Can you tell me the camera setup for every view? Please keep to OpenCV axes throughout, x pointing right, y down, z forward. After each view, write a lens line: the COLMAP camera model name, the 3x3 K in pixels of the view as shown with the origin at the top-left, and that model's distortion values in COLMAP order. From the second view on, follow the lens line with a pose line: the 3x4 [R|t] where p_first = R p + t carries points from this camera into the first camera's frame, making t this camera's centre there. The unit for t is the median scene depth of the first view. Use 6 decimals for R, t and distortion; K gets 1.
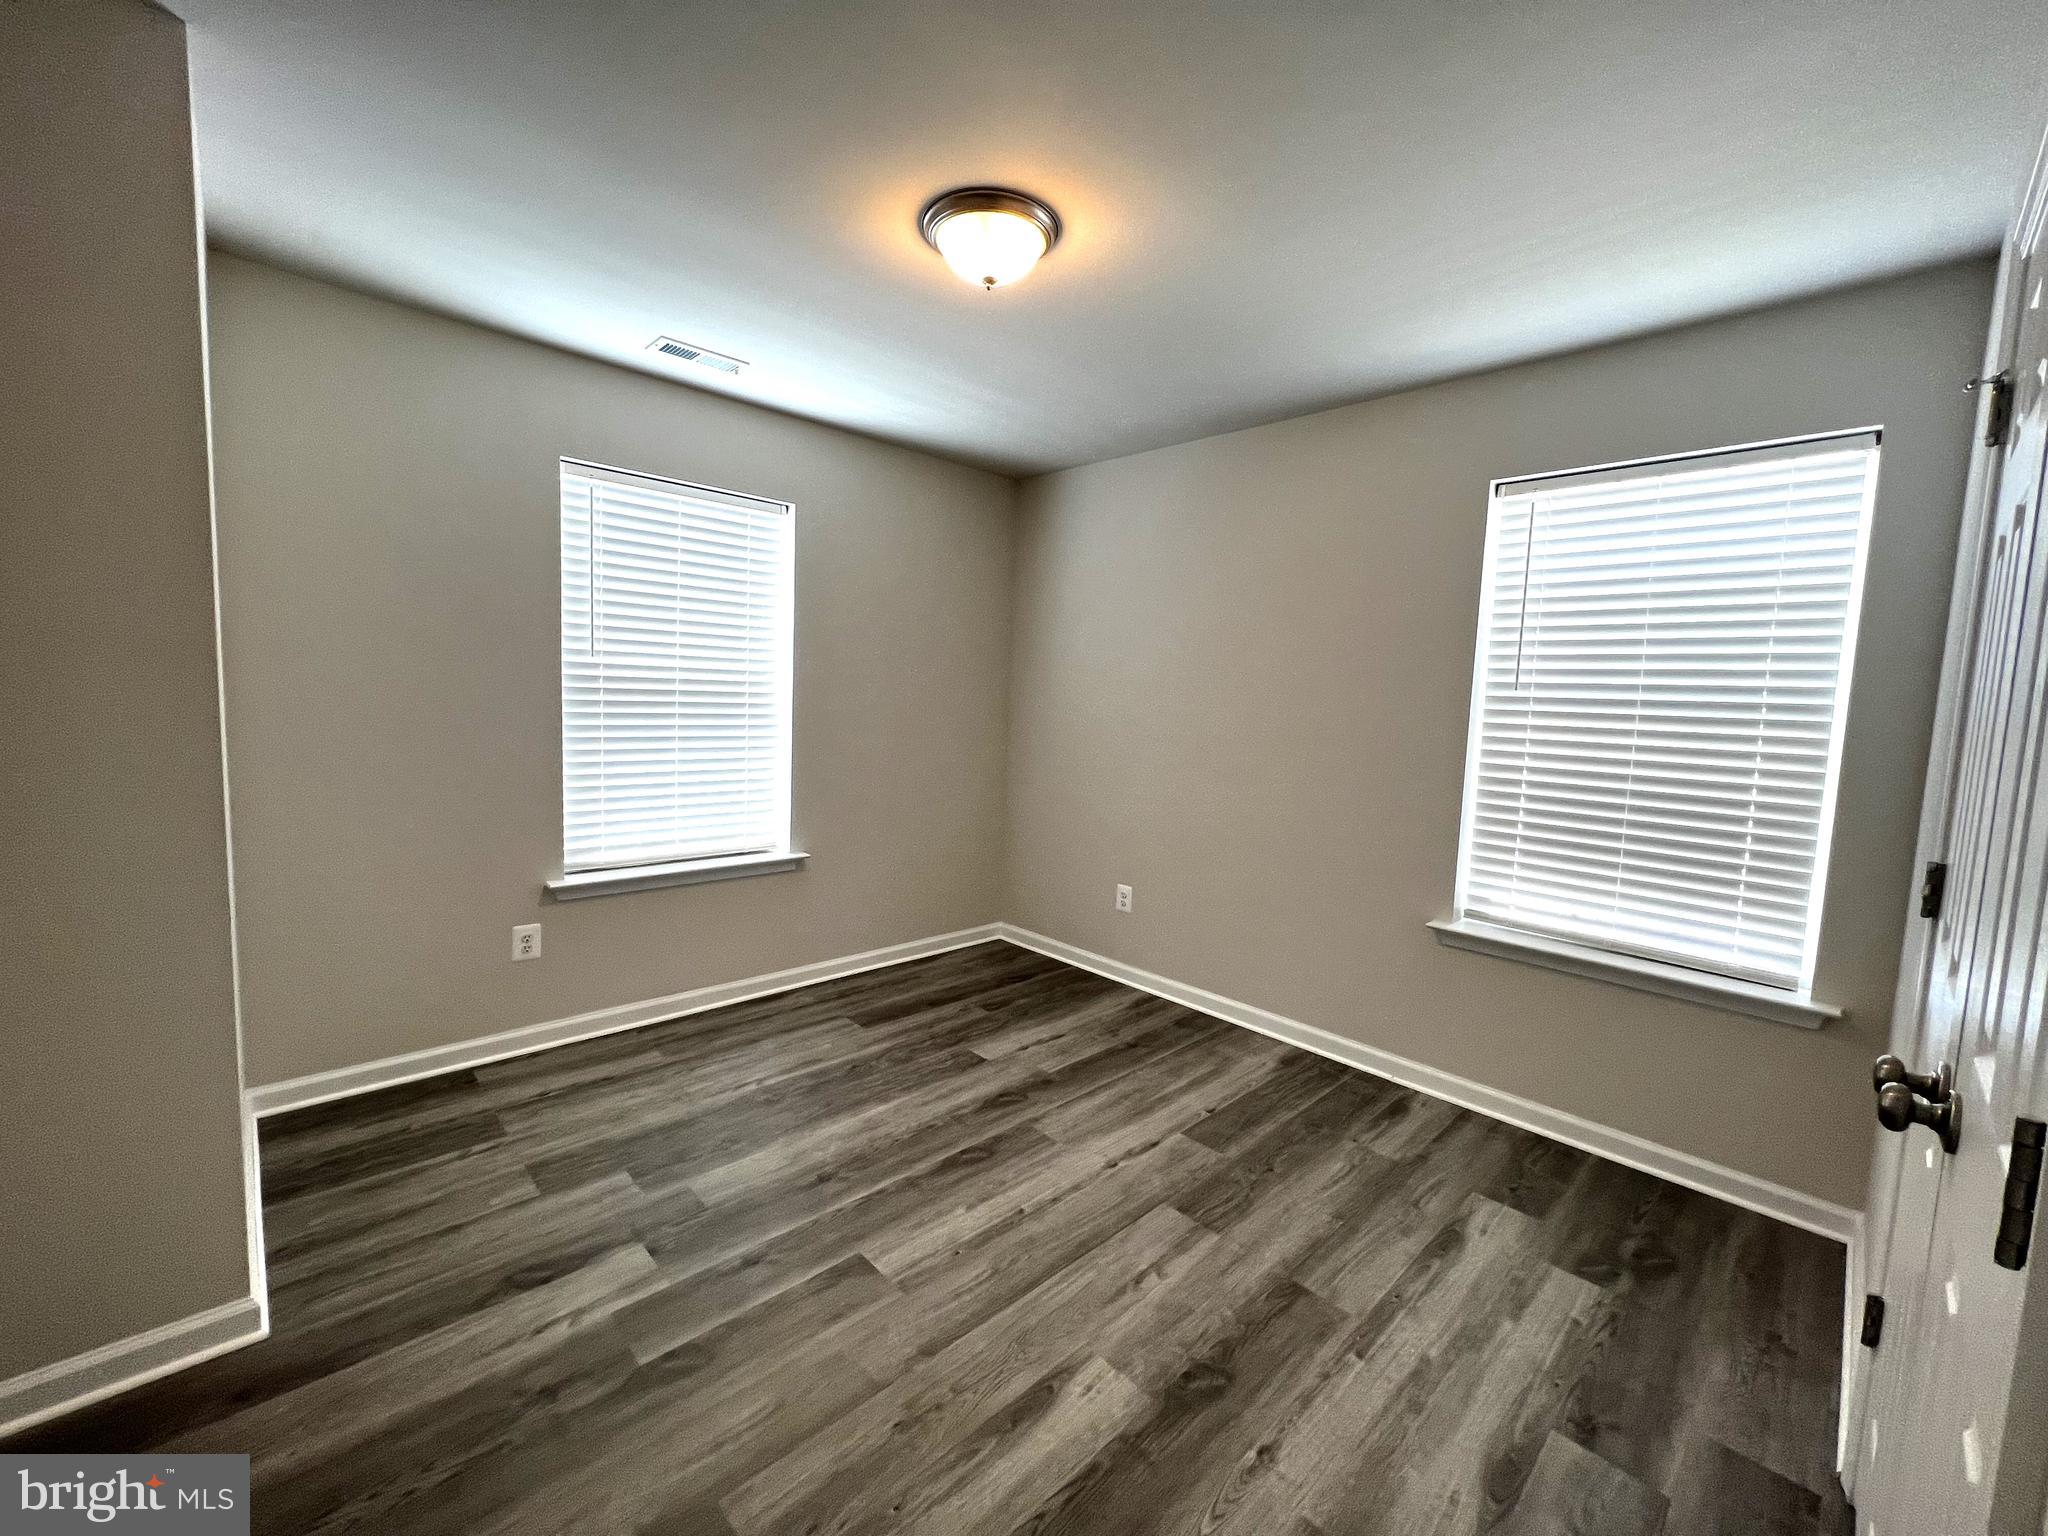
lens RADIAL K [[820.5, 0, 1023.9], [0, 820.5, 764.5], [0, 0, 1]] dist [0.028913, 0.000098]
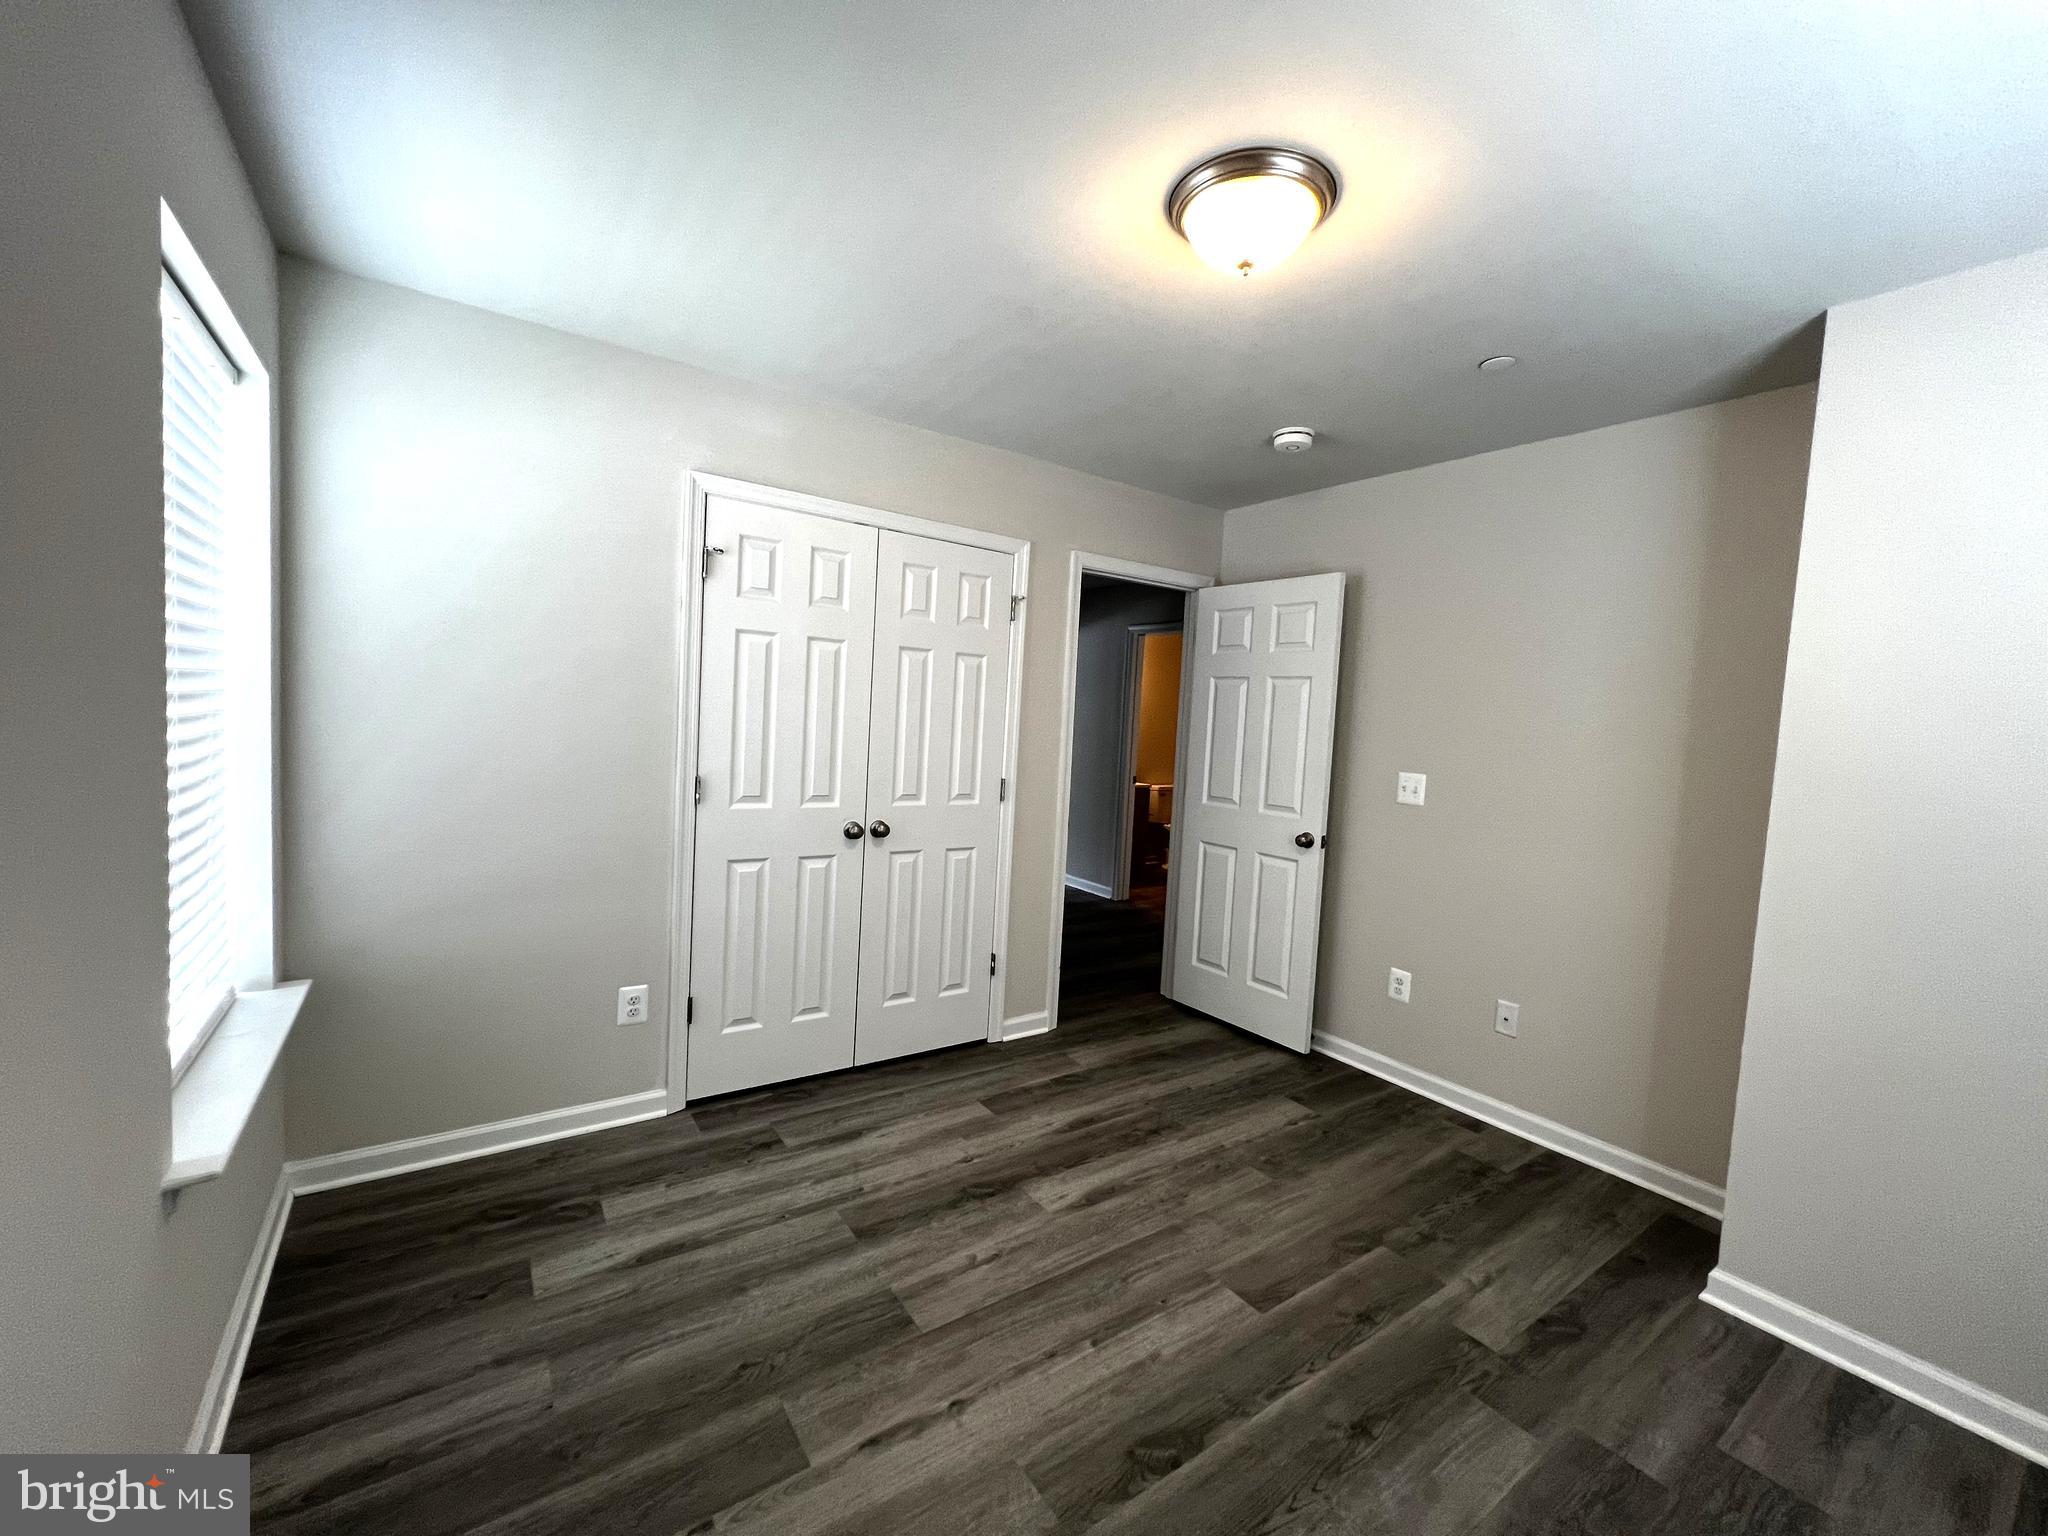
lens RADIAL K [[820.5, 0, 1026.2], [0, 820.5, 769.0], [0, 0, 1]] dist [0.028913, 0.000098]
pose [[-0.983225, -0.104891, 0.149217, 0.000376], [-0.080170, 0.983365, 0.162992, -0.192473], [-0.163831, 0.148295, -0.975278, 1.871895]]
